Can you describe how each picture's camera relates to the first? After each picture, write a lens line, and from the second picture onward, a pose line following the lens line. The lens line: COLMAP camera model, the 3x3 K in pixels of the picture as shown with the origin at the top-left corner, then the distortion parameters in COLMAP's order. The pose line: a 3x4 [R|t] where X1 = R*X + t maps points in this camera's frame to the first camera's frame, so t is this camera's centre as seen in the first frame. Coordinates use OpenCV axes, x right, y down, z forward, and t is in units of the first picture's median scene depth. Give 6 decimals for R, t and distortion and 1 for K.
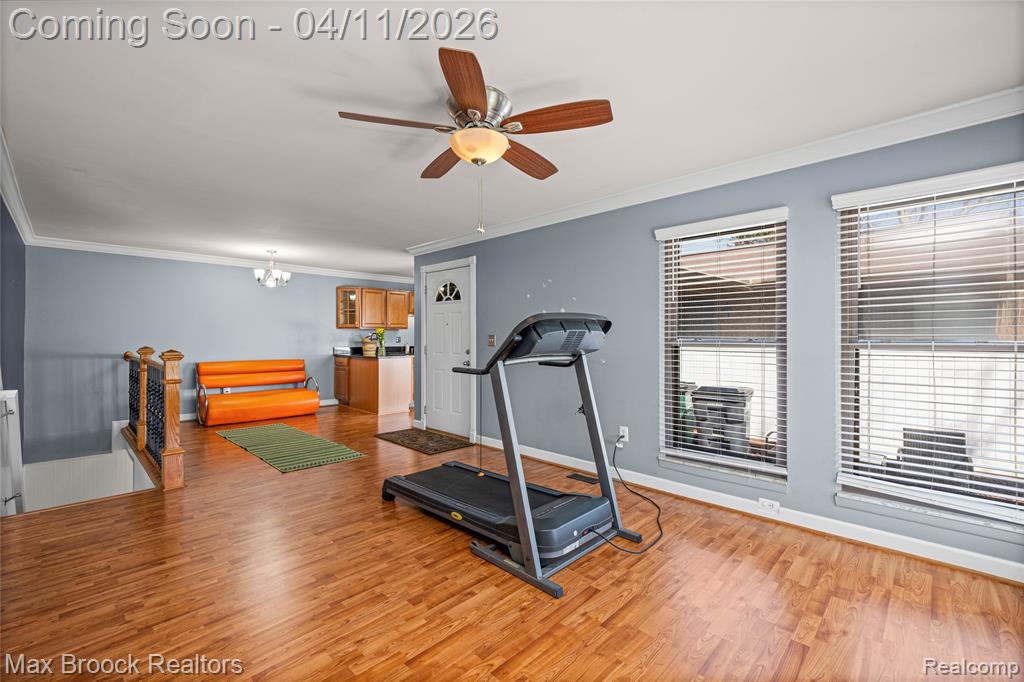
lens RADIAL K [[443.6, 0, 506.6], [0, 443.6, 330.4], [0, 0, 1]] dist [0.004420, -0.000043]
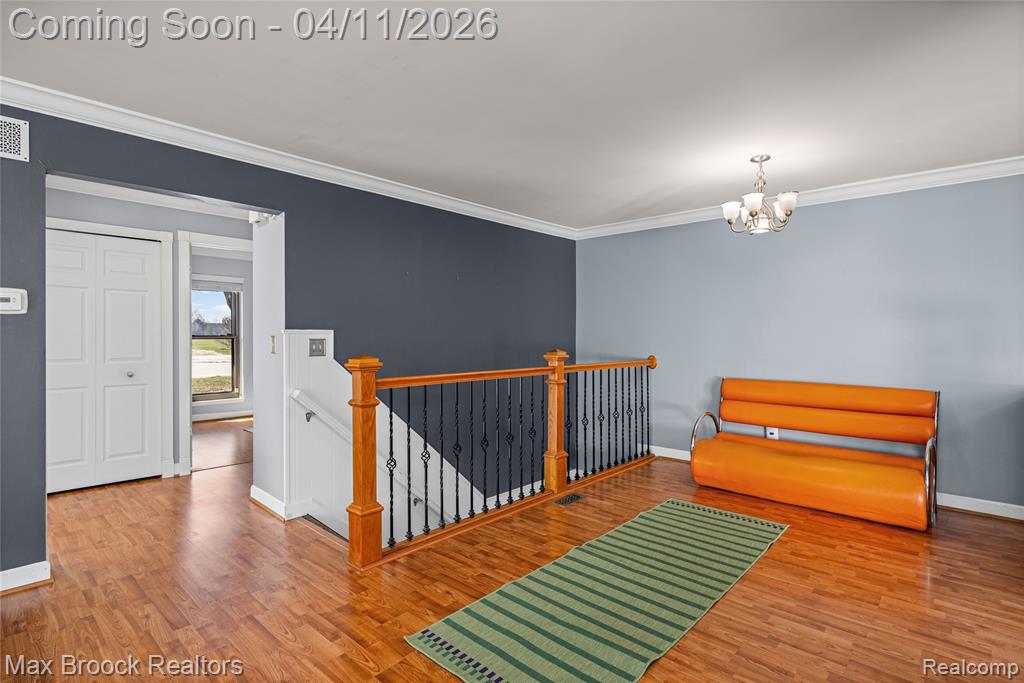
lens RADIAL K [[506.0, 0, 508.5], [0, 506.0, 337.3], [0, 0, 1]] dist [-0.003140, -0.002920]
pose [[0.040677, 0.002256, -0.999170, 0.005232], [0.009360, 0.999953, 0.002639, 0.009957], [0.999129, -0.009460, 0.040654, 0.704226]]
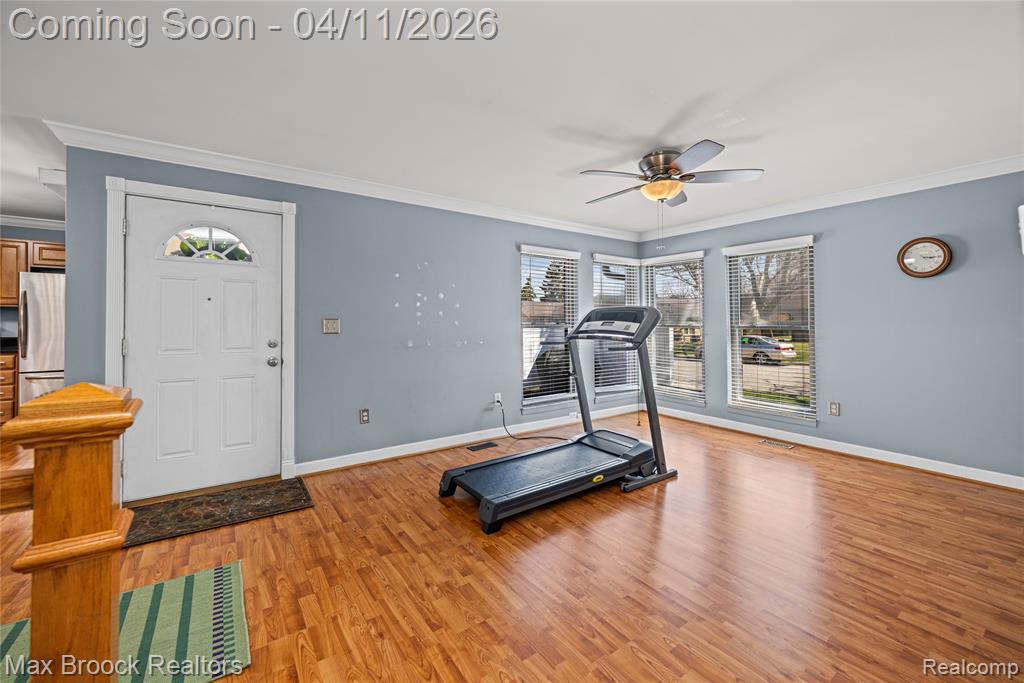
lens RADIAL K [[417.5, 0, 511.7], [0, 417.5, 318.6], [0, 0, 1]] dist [-0.006182, -0.000411]
pose [[0.167593, 0.007194, 0.985830, -0.536278], [-0.014573, 0.999882, -0.004819, 0.006571], [-0.985749, -0.013558, 0.167678, 0.462701]]
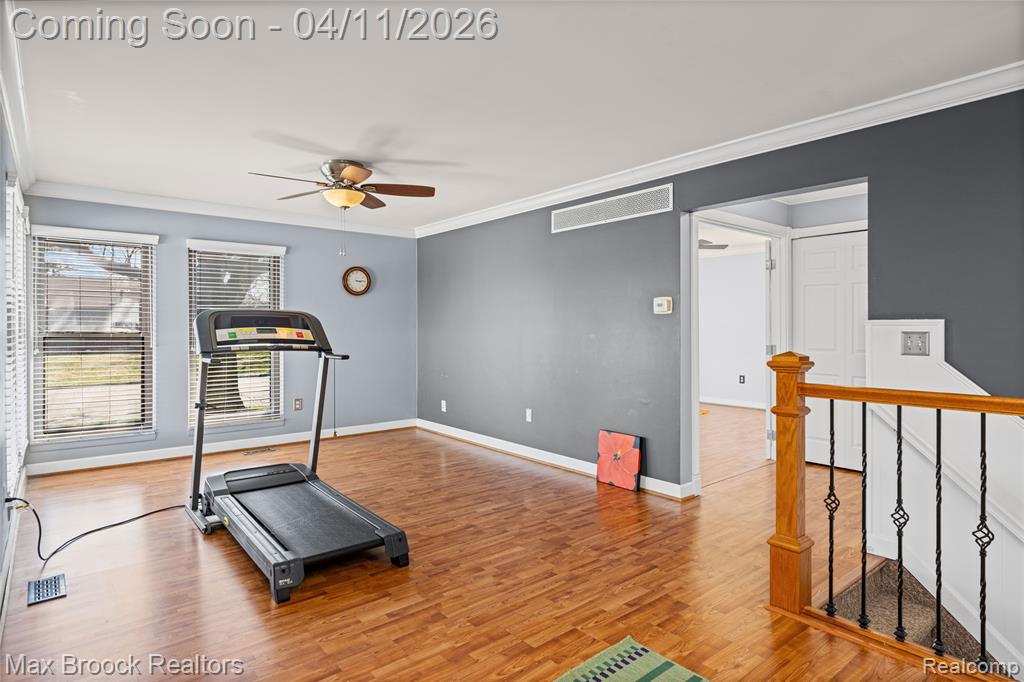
lens RADIAL K [[558.7, 0, 516.7], [0, 558.7, 332.6], [0, 0, 1]] dist [-0.002101, 0.000488]
pose [[-0.996077, 0.001335, 0.088478, -0.286429], [0.001145, 0.999997, -0.002201, 0.012502], [-0.088481, -0.002091, -0.996076, 1.009970]]
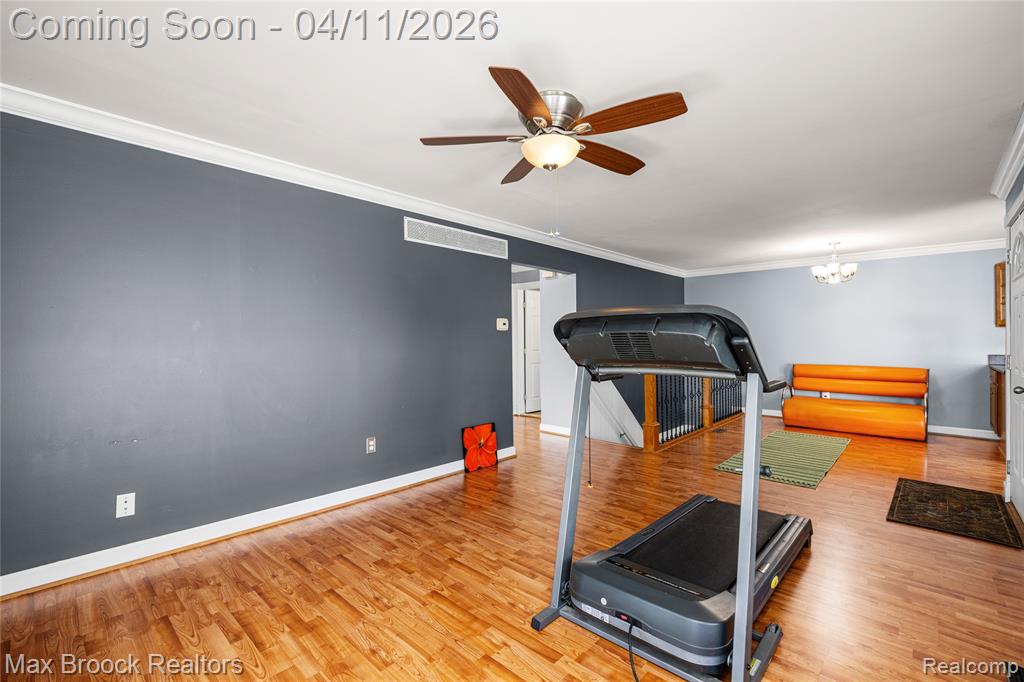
lens RADIAL K [[444.7, 0, 506.3], [0, 444.7, 341.8], [0, 0, 1]] dist [-0.008217, -0.001277]
pose [[0.024102, 0.006174, -0.999690, 0.345952], [0.015503, 0.999858, 0.006549, 0.003538], [0.999589, -0.015656, 0.024003, 0.316865]]
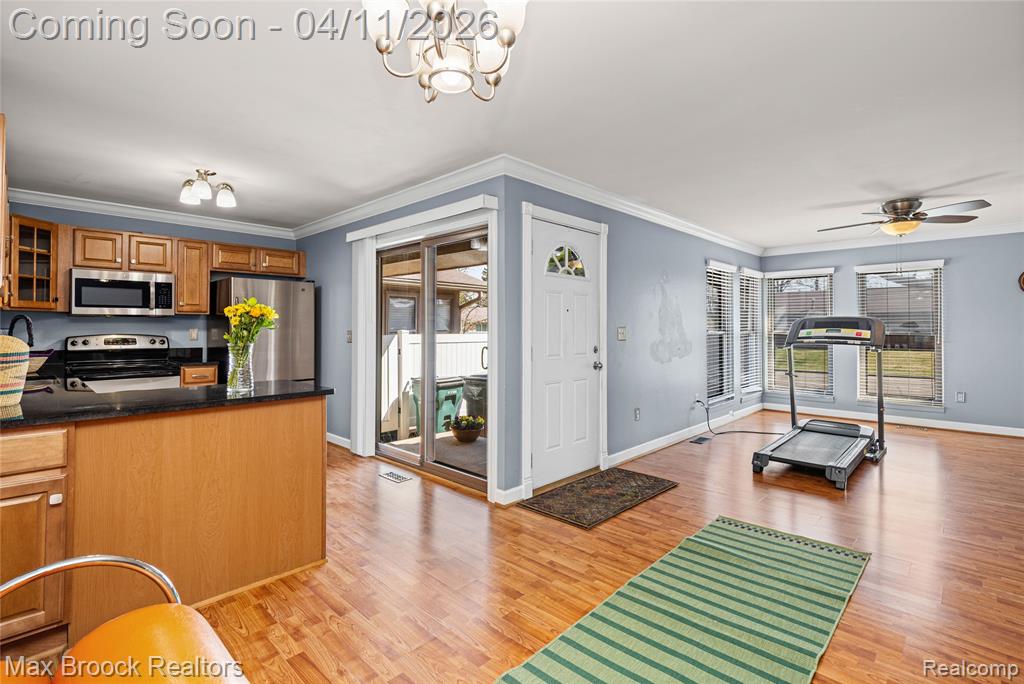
lens RADIAL K [[482.1, 0, 508.8], [0, 482.1, 320.7], [0, 0, 1]] dist [0.001202, -0.002398]
pose [[-0.015104, 0.014689, 0.999778, -0.748088], [-0.013670, 0.999796, -0.014896, 0.011490], [-0.999792, -0.013892, -0.014900, 0.975763]]
